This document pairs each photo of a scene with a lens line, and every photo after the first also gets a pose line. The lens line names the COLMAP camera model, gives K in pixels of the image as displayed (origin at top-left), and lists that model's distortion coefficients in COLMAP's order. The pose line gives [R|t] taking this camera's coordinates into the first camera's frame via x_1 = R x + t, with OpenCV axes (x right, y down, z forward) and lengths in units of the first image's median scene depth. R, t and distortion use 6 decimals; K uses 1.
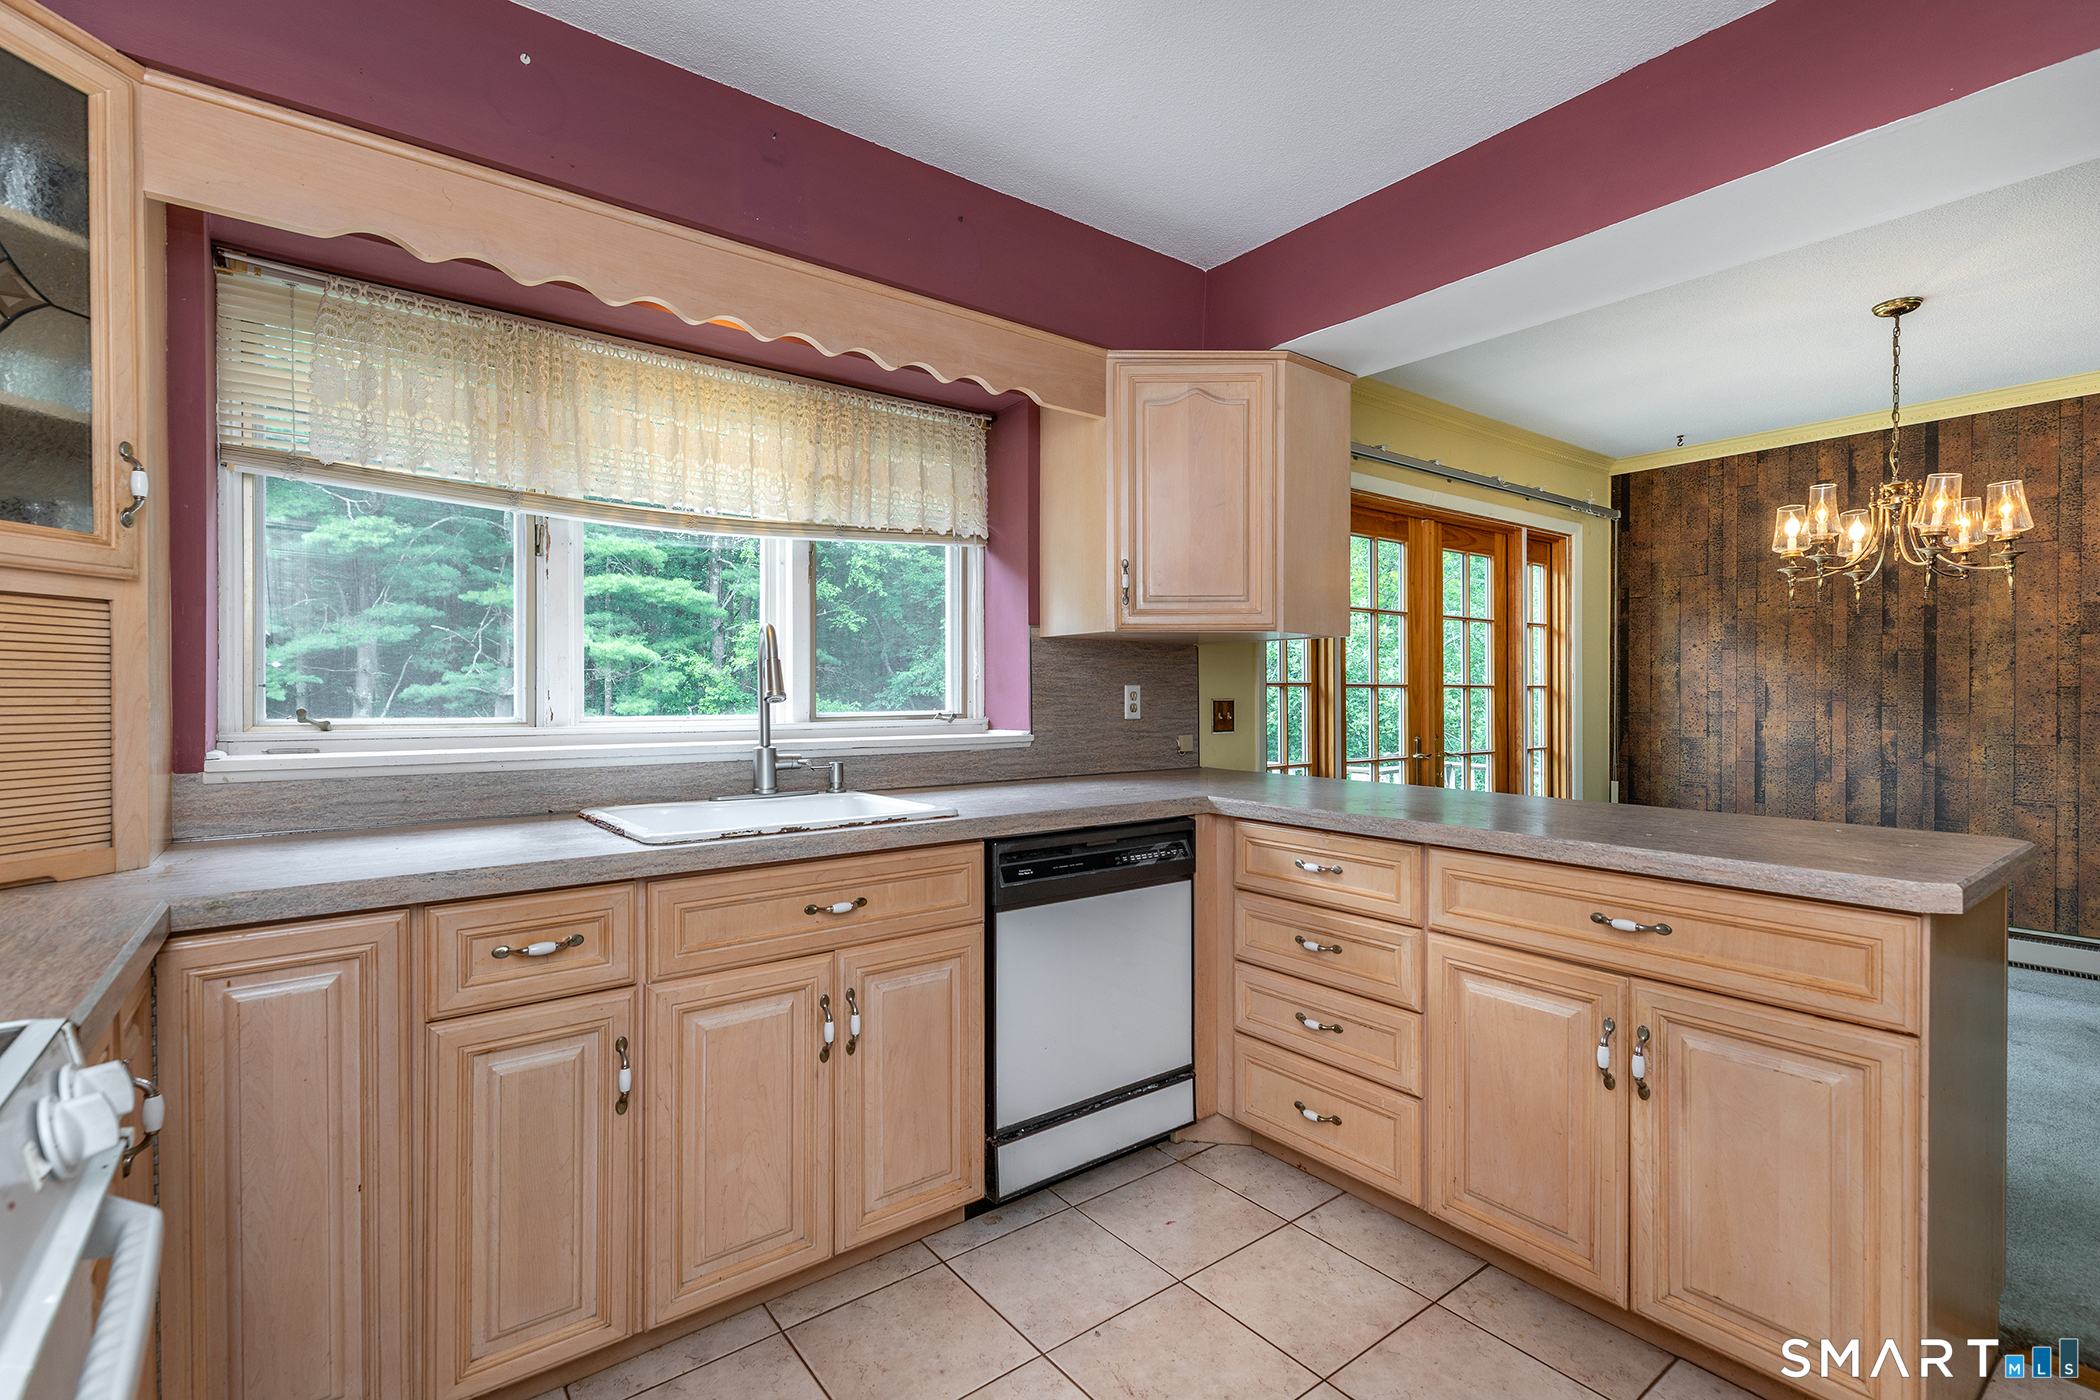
lens RADIAL K [[950.6, 0, 1104.9], [0, 950.6, 701.3], [0, 0, 1]] dist [0.009714, -0.002457]
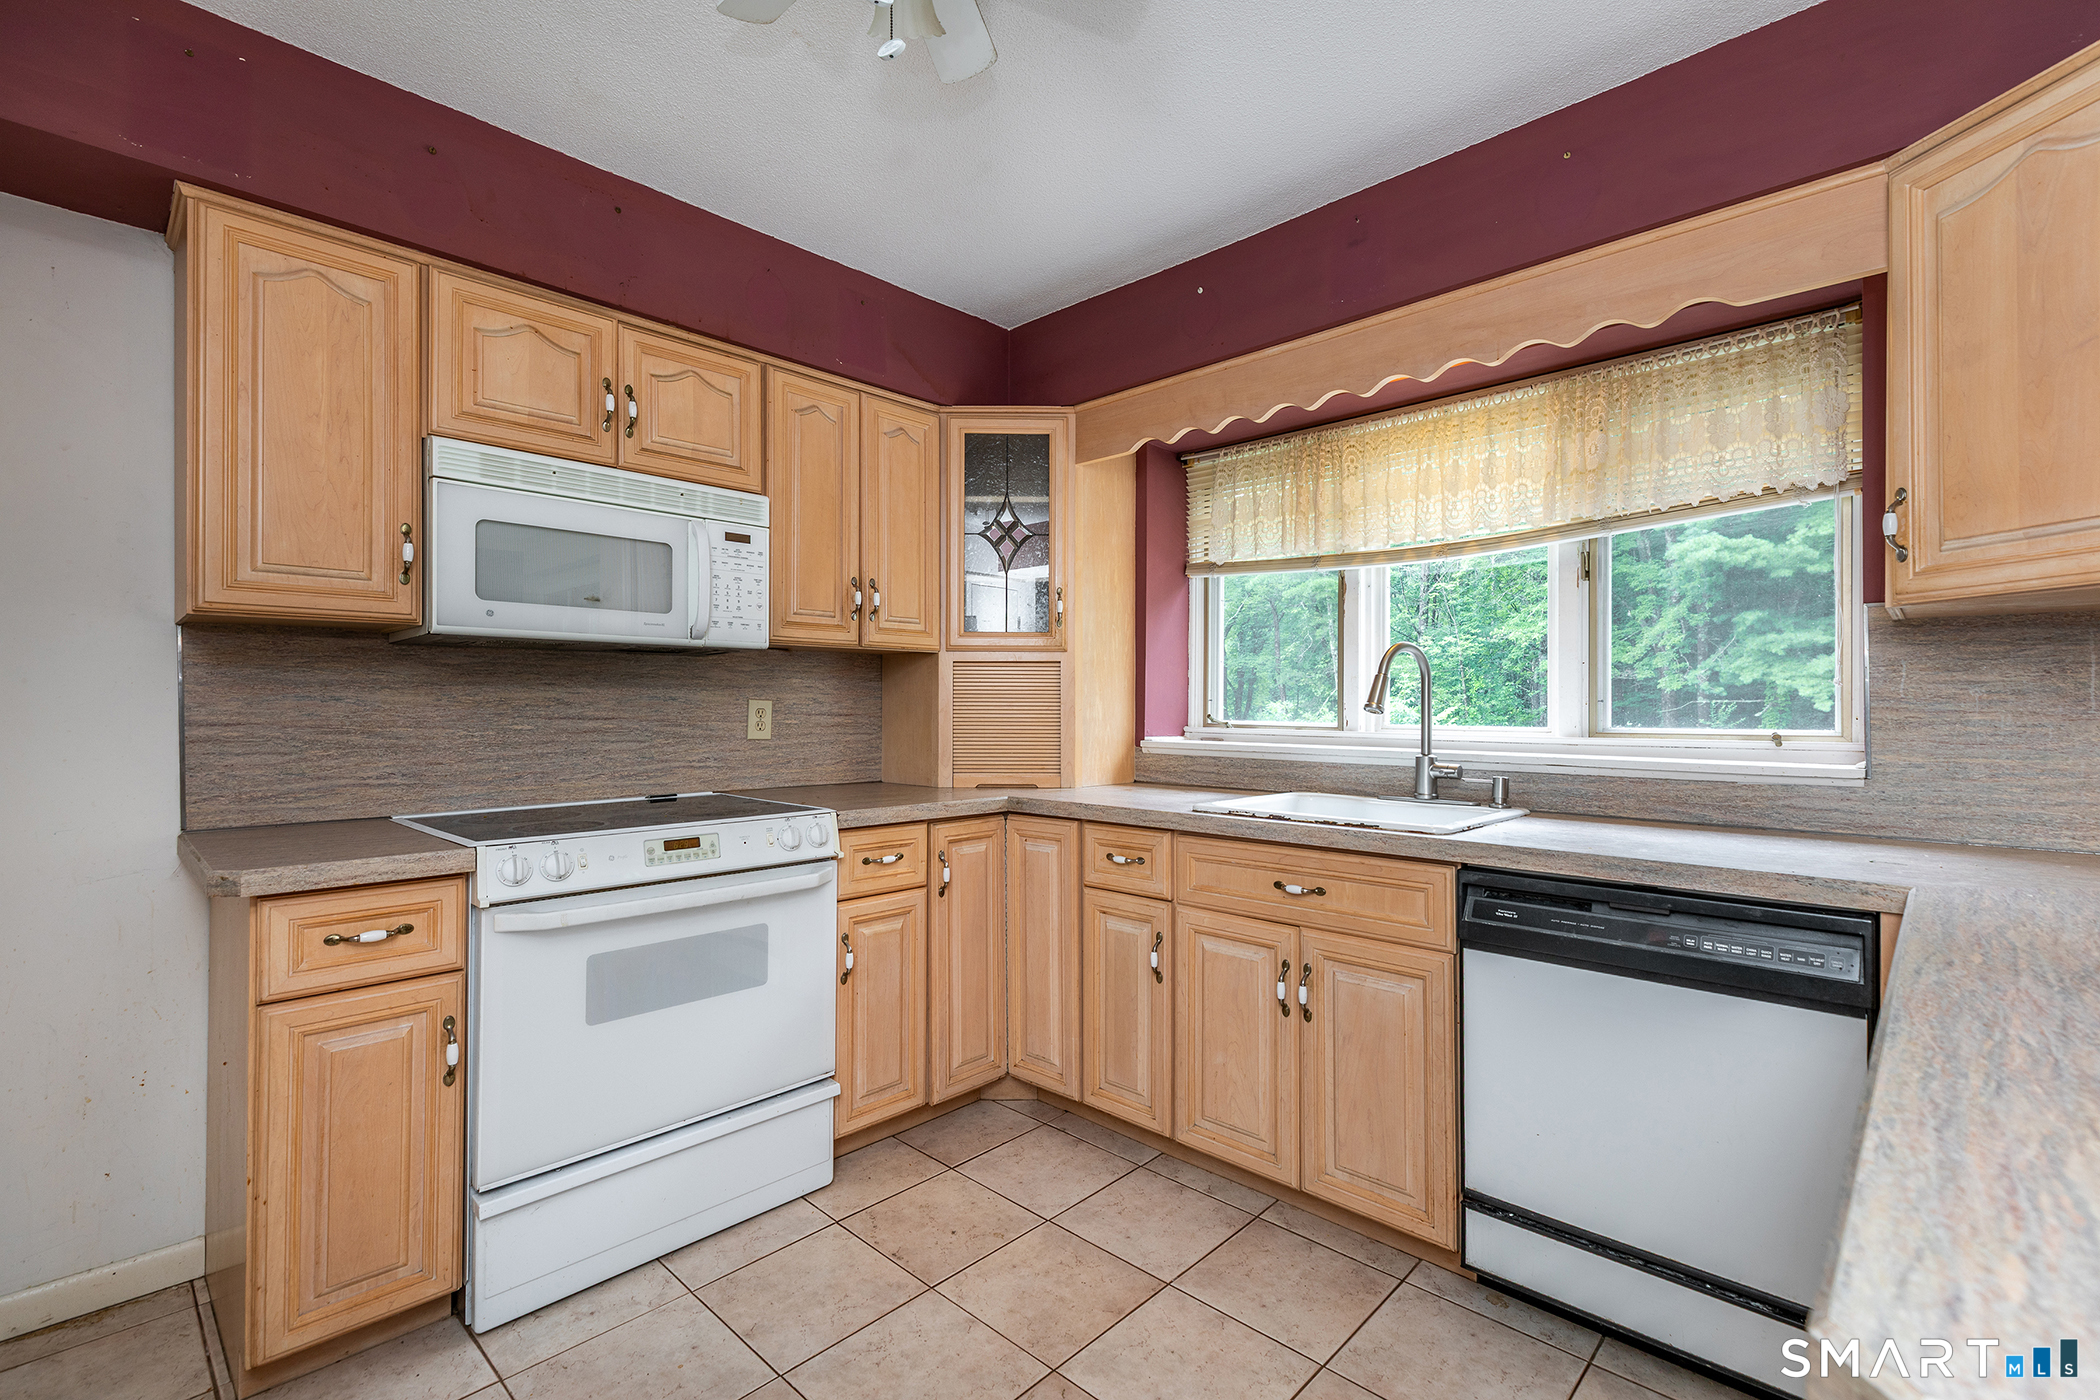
lens RADIAL K [[950.6, 0, 989.8], [0, 950.6, 701.0], [0, 0, 1]] dist [0.009714, -0.002457]
pose [[0.072019, -0.003231, -0.997398, 0.688712], [-0.009564, 0.999947, -0.003930, -0.004569], [0.997357, 0.009822, 0.071984, 0.434308]]
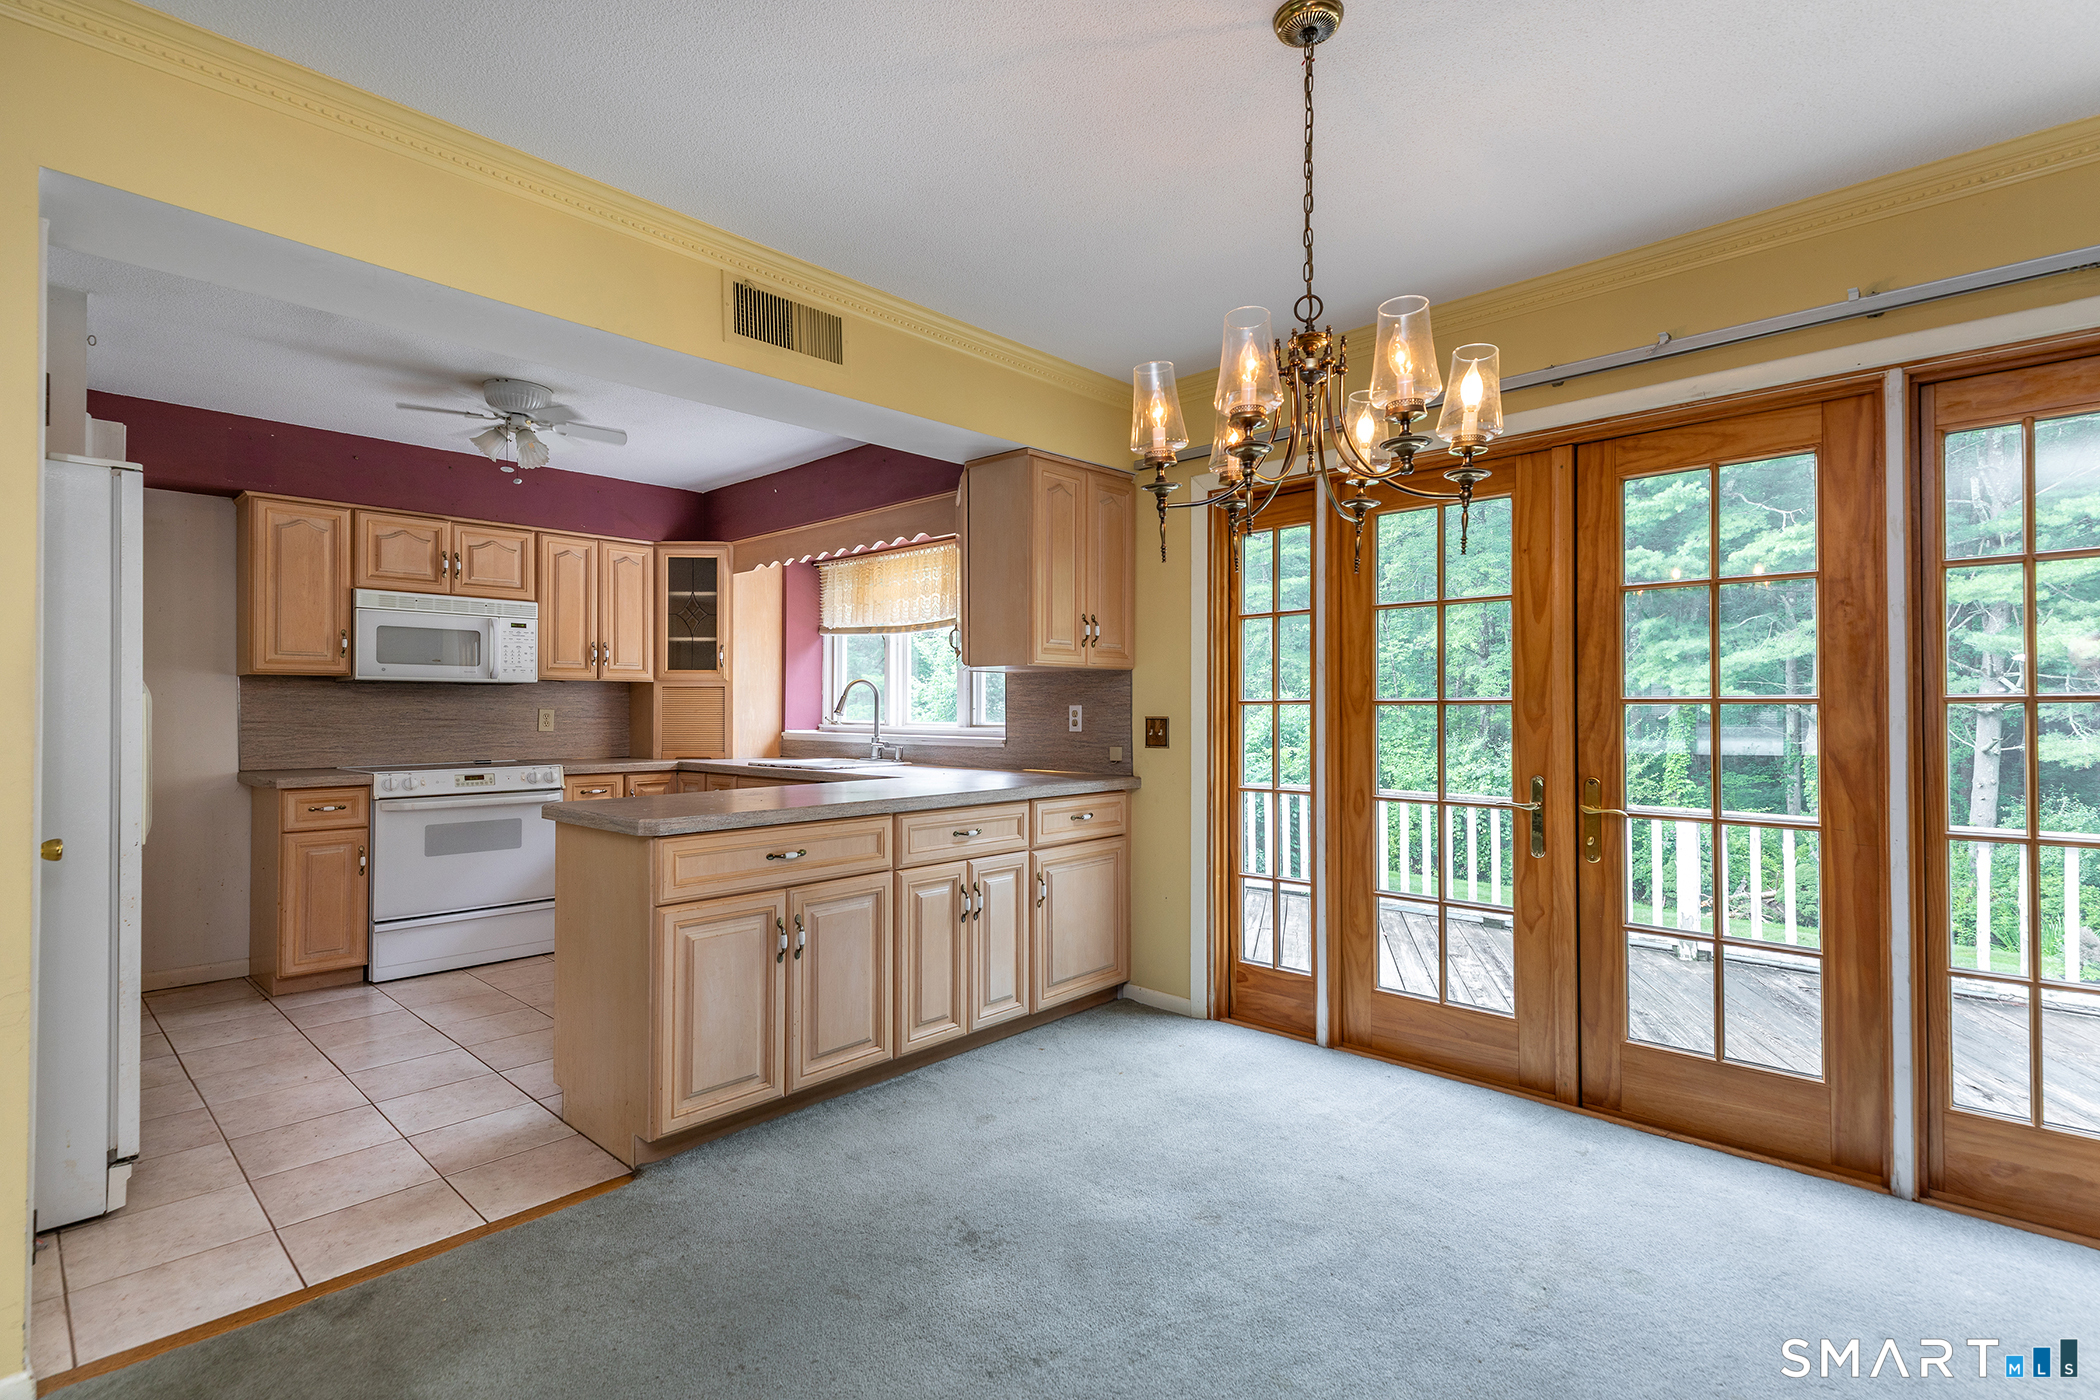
lens RADIAL K [[1019.0, 0, 1018.0], [0, 1019.0, 694.9], [0, 0, 1]] dist [0.001769, -0.002609]
pose [[0.100820, -0.013353, -0.994815, 1.957693], [-0.006724, 0.999878, -0.014103, -0.015720], [0.994882, 0.008111, 0.100718, 1.105502]]
